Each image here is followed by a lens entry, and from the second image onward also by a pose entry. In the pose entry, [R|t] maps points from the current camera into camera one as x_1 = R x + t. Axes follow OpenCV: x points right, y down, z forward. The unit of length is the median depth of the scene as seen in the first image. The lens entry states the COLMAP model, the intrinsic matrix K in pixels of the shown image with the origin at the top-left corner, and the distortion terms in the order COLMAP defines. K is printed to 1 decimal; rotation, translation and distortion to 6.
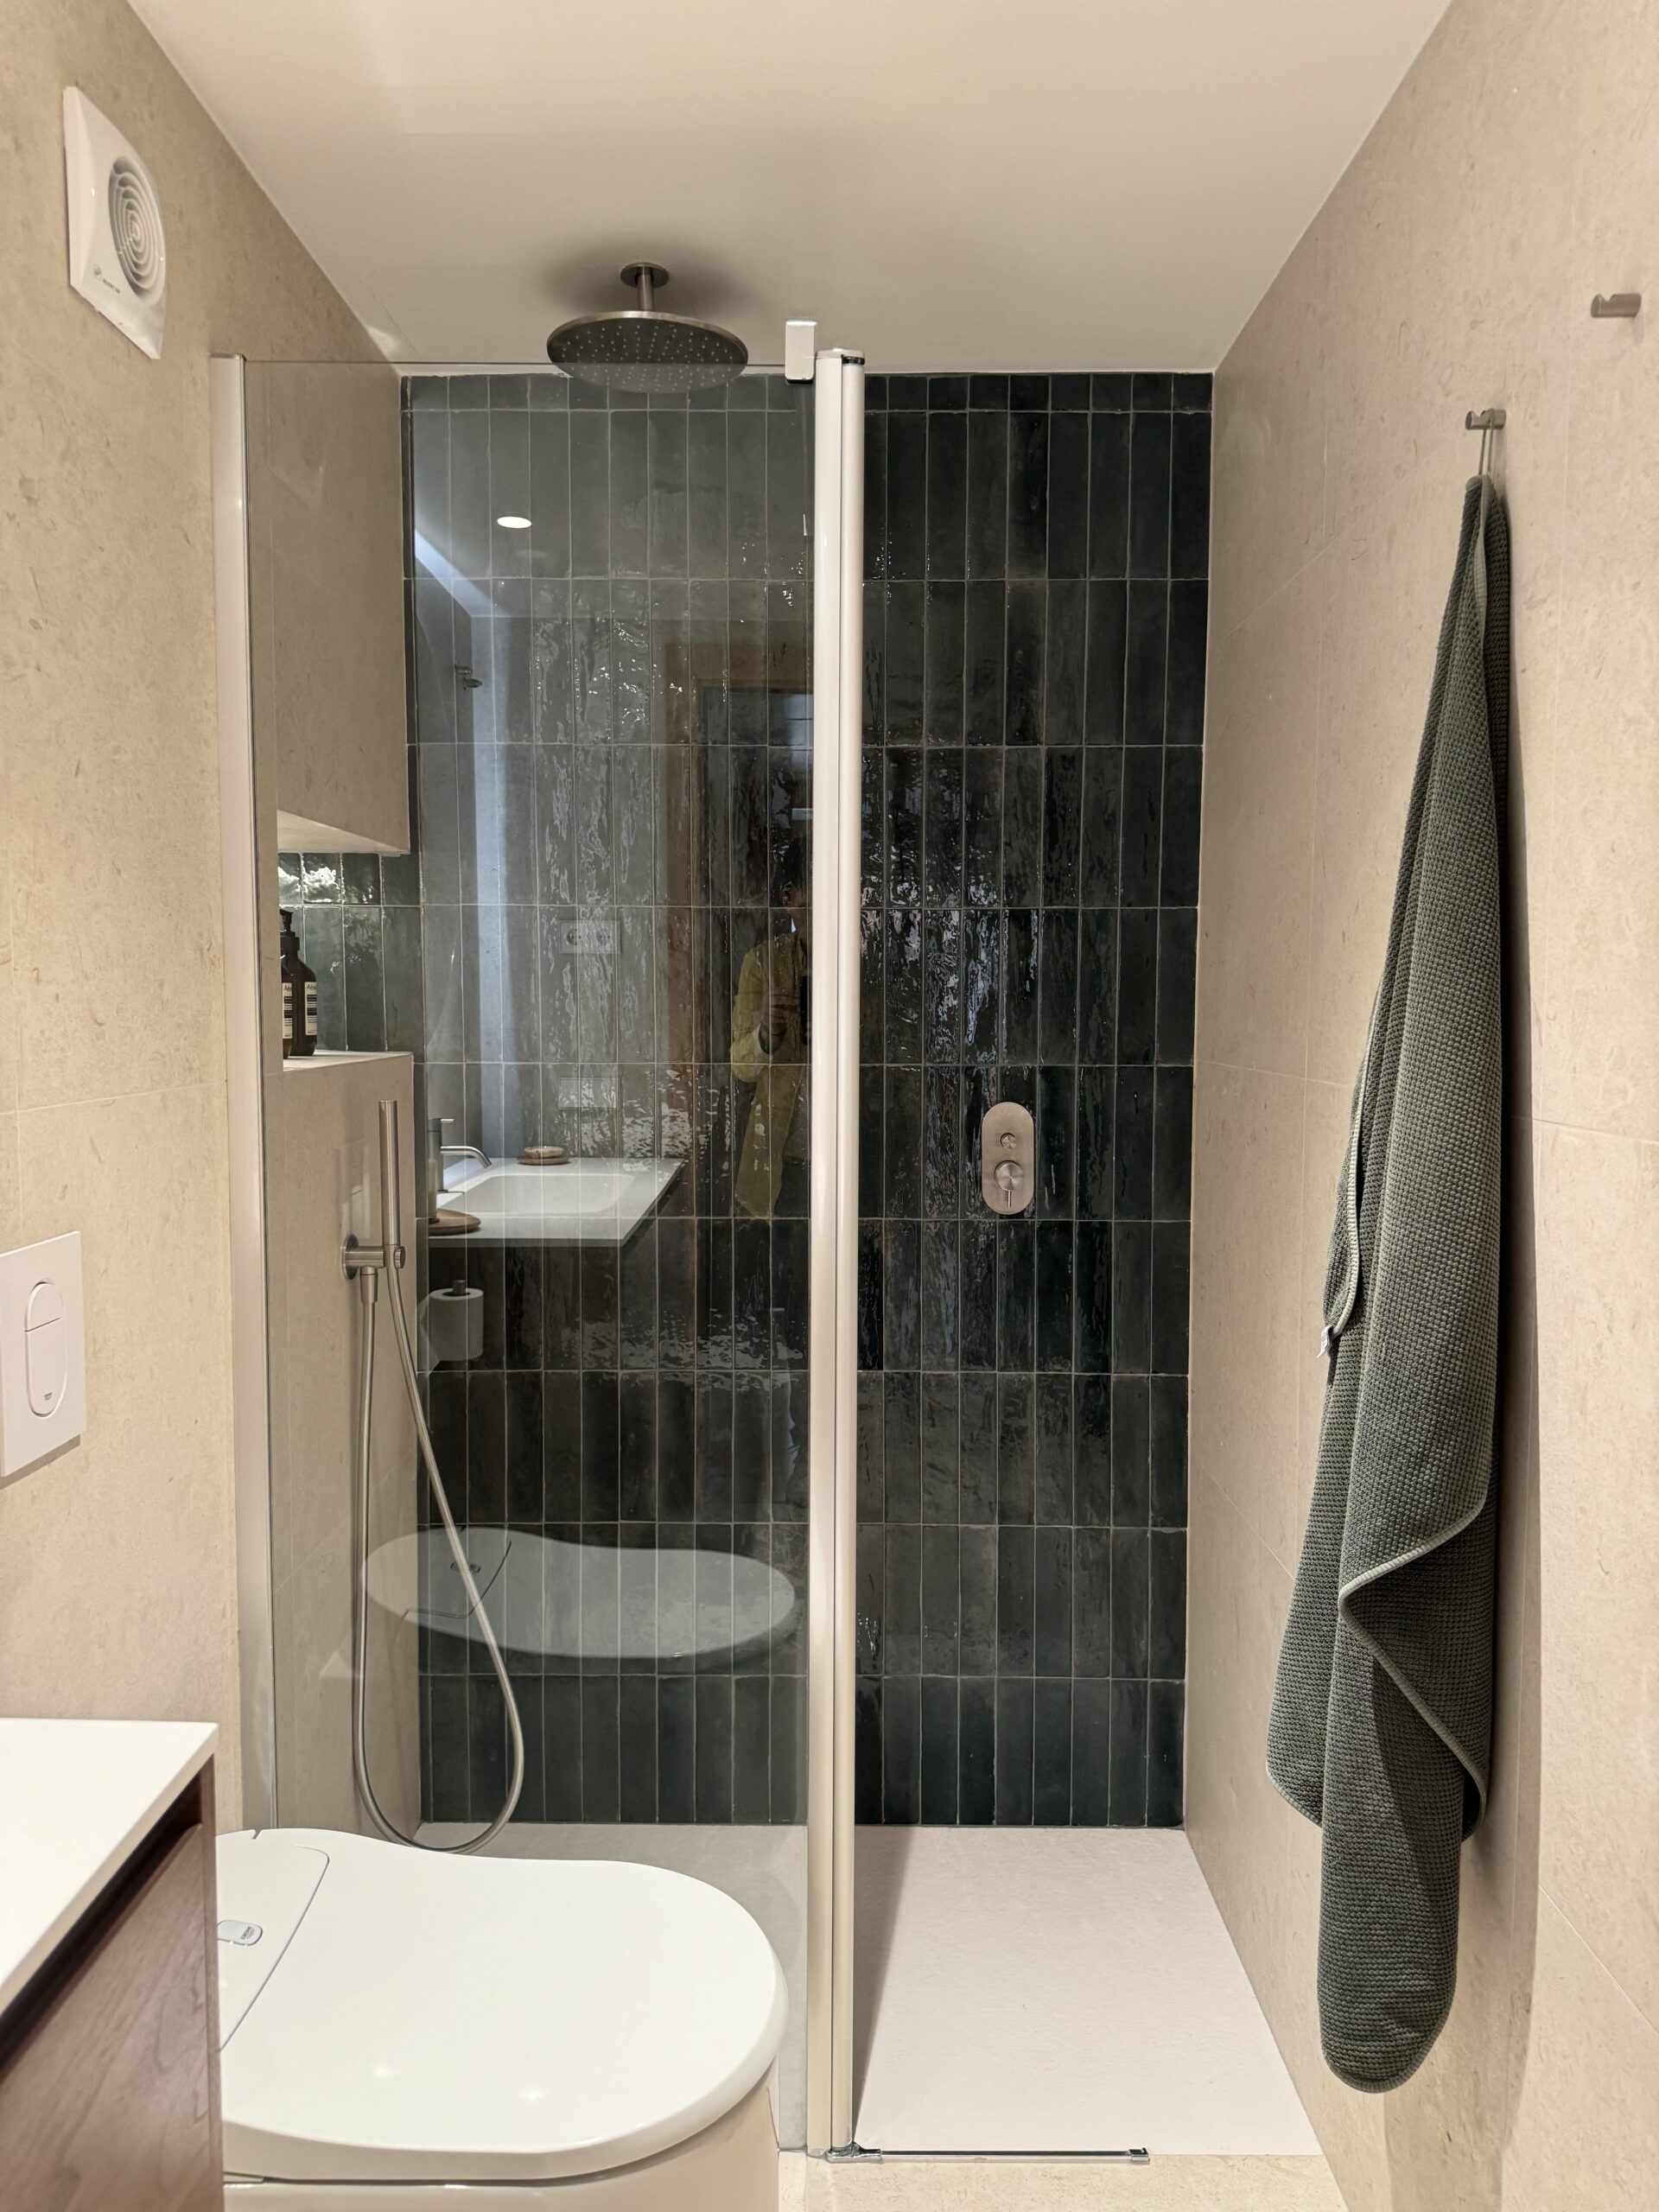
lens RADIAL K [[1584.7, 0, 829.5], [0, 1584.7, 1106.0], [0, 0, 1]] dist [0.088522, -0.091757]
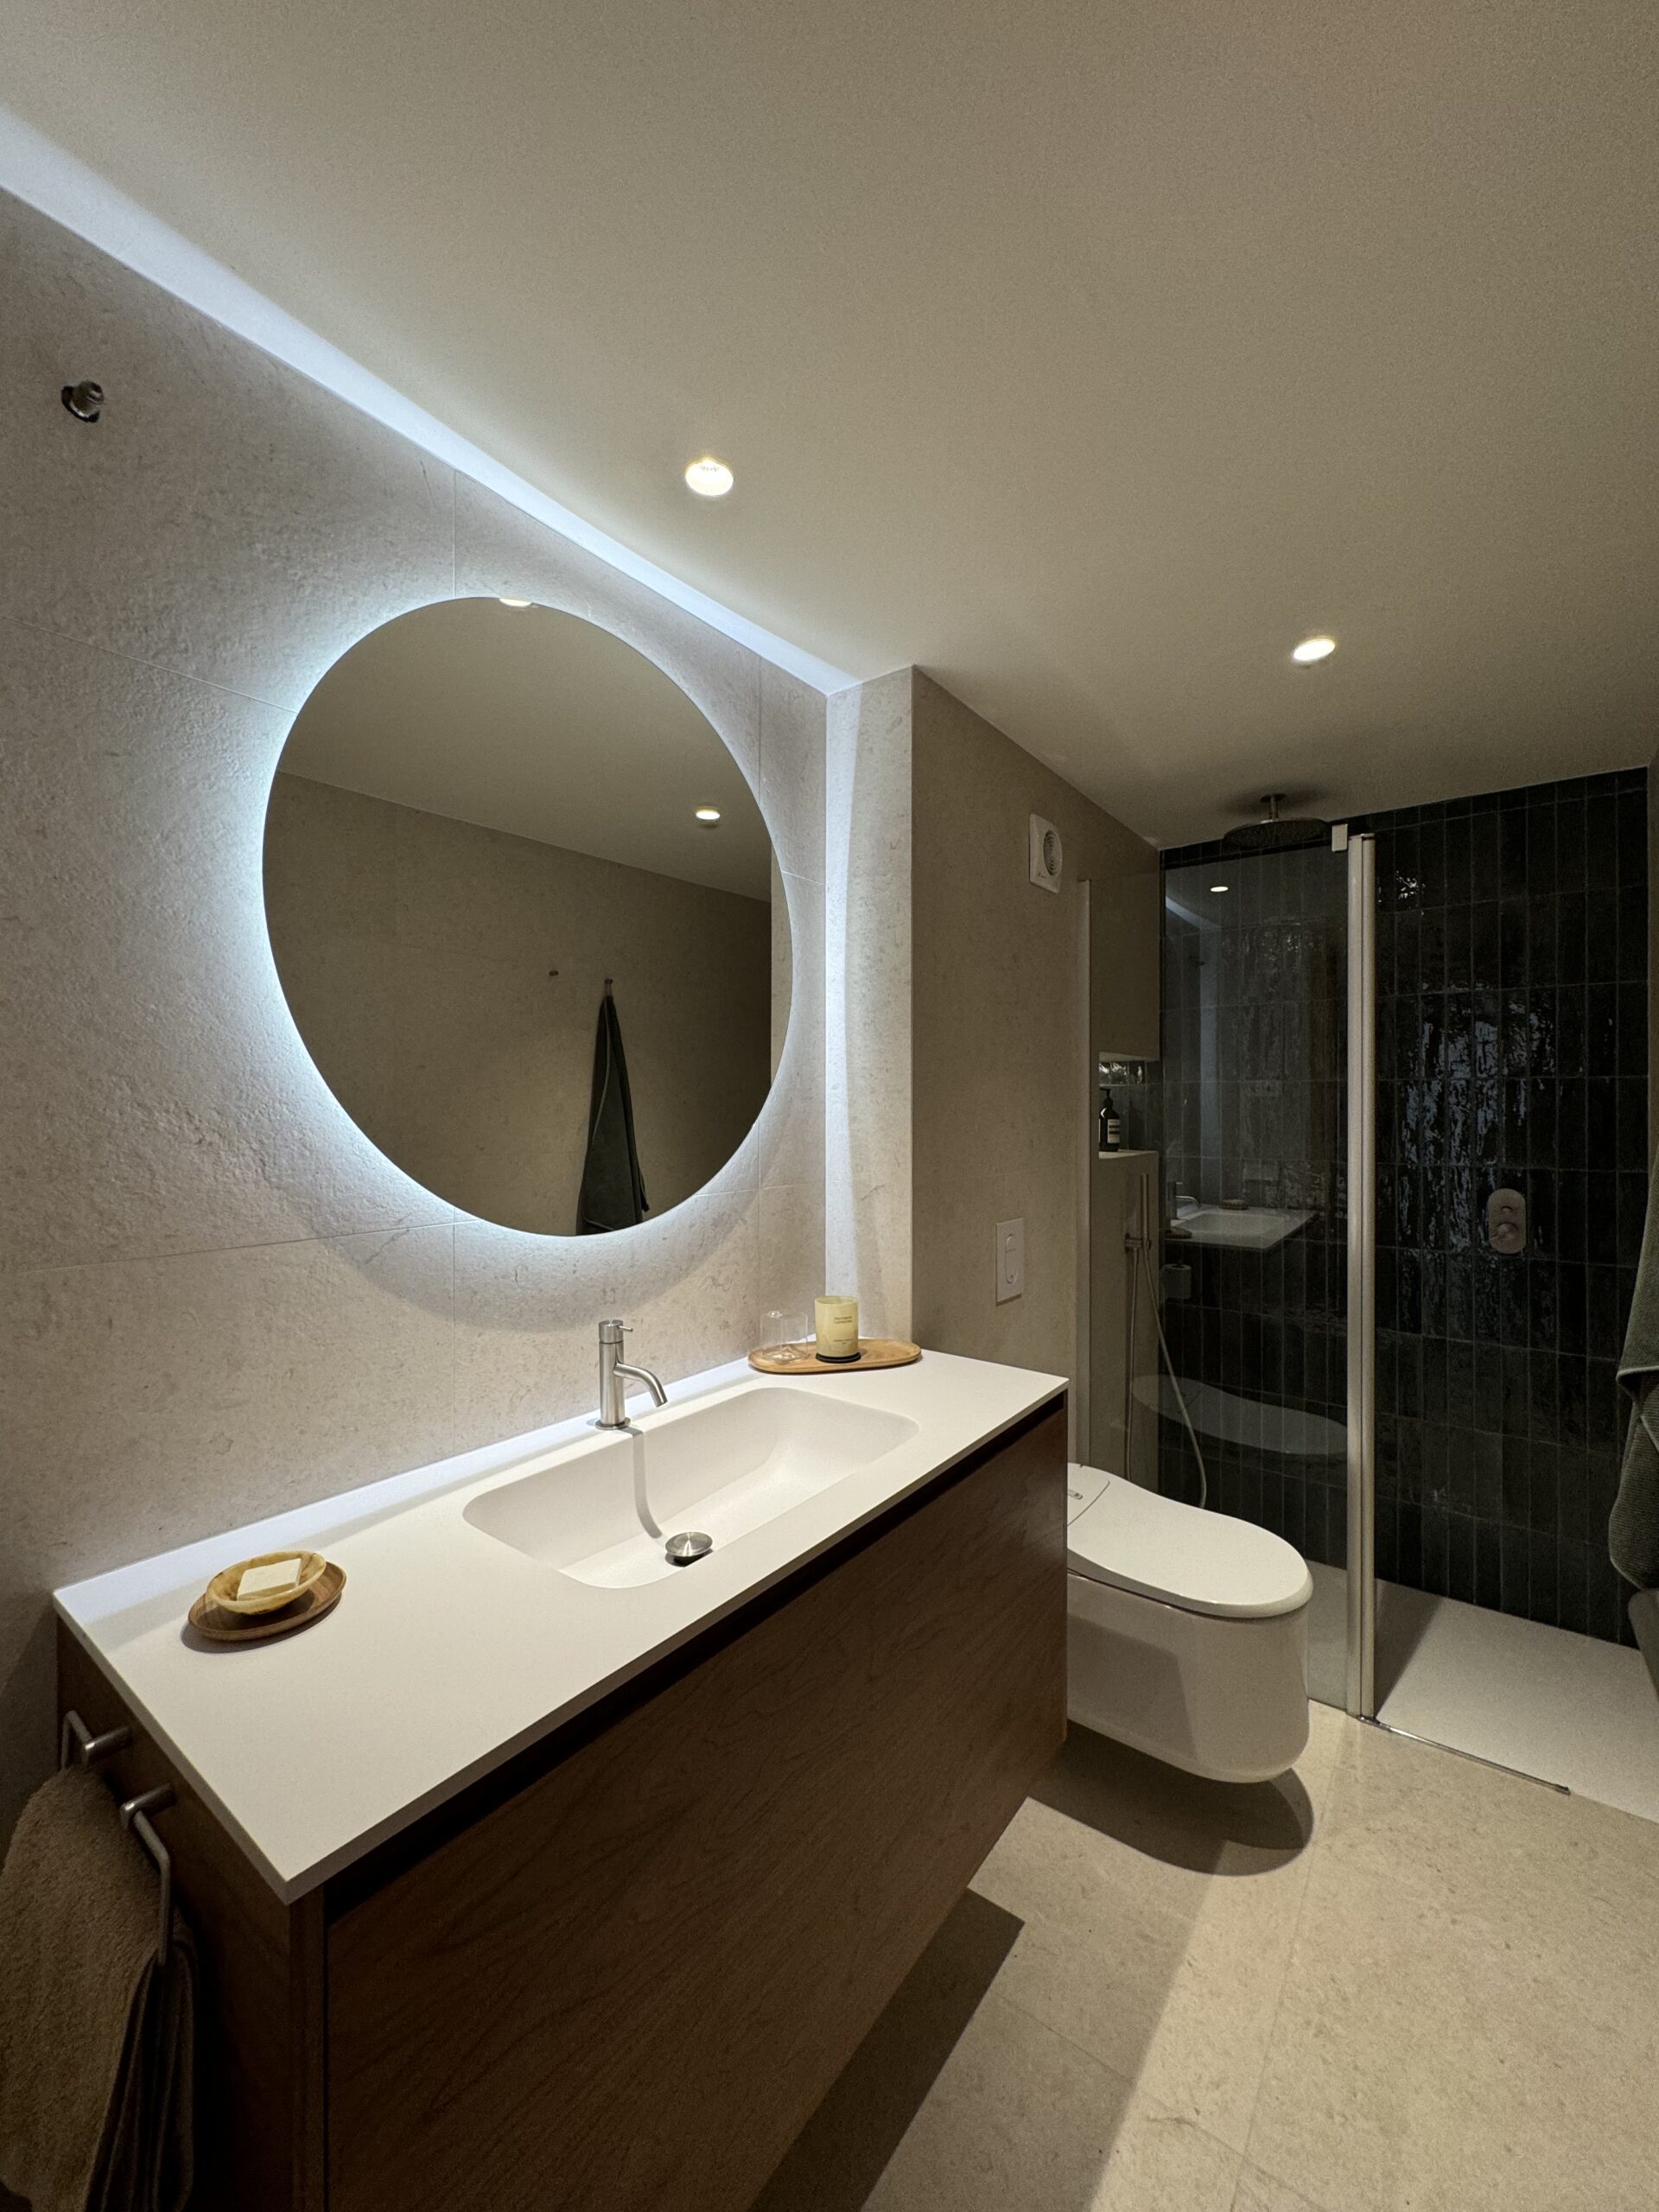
lens RADIAL K [[860.4, 0, 829.5], [0, 860.4, 1106.0], [0, 0, 1]] dist [-0.010200, -0.000182]
pose [[0.802704, -0.004648, -0.596360, 0.075811], [-0.040314, 0.997260, -0.062034, -0.005169], [0.595014, 0.073836, 0.800317, -0.202925]]
